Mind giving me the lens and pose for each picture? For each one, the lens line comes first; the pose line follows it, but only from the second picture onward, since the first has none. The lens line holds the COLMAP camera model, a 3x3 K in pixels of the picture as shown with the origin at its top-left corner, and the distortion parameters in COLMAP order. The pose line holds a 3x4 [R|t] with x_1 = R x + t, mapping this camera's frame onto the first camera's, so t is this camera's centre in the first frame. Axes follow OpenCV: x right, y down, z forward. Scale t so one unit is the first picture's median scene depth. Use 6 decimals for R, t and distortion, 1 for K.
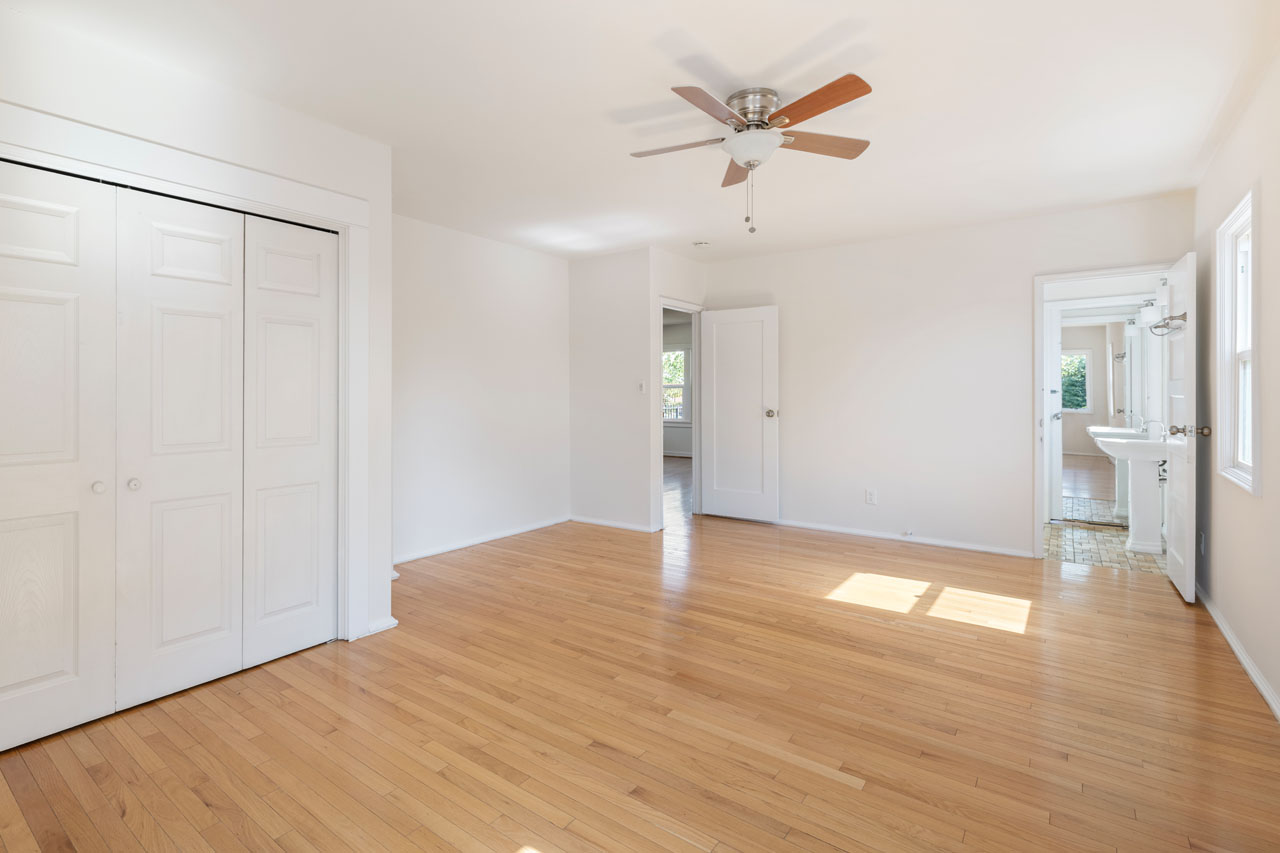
lens RADIAL K [[561.9, 0, 642.1], [0, 561.9, 397.8], [0, 0, 1]] dist [-0.000018, -0.000016]
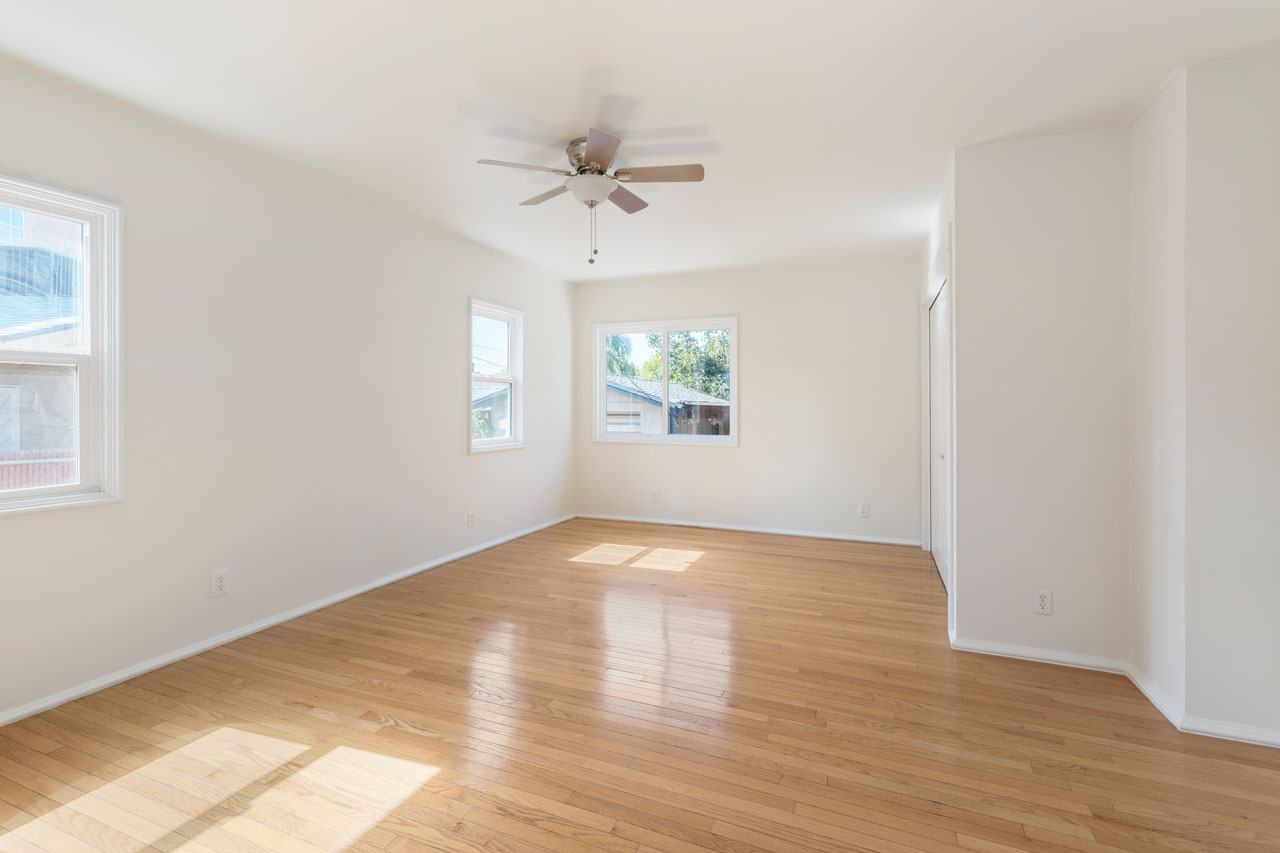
lens RADIAL K [[561.9, 0, 642.1], [0, 561.9, 397.8], [0, 0, 1]] dist [-0.000018, -0.000016]
pose [[-0.978615, -0.001795, -0.205694, 0.312896], [-0.000537, 0.999981, -0.006170, -0.019025], [0.205701, -0.005927, -0.978597, 2.023817]]
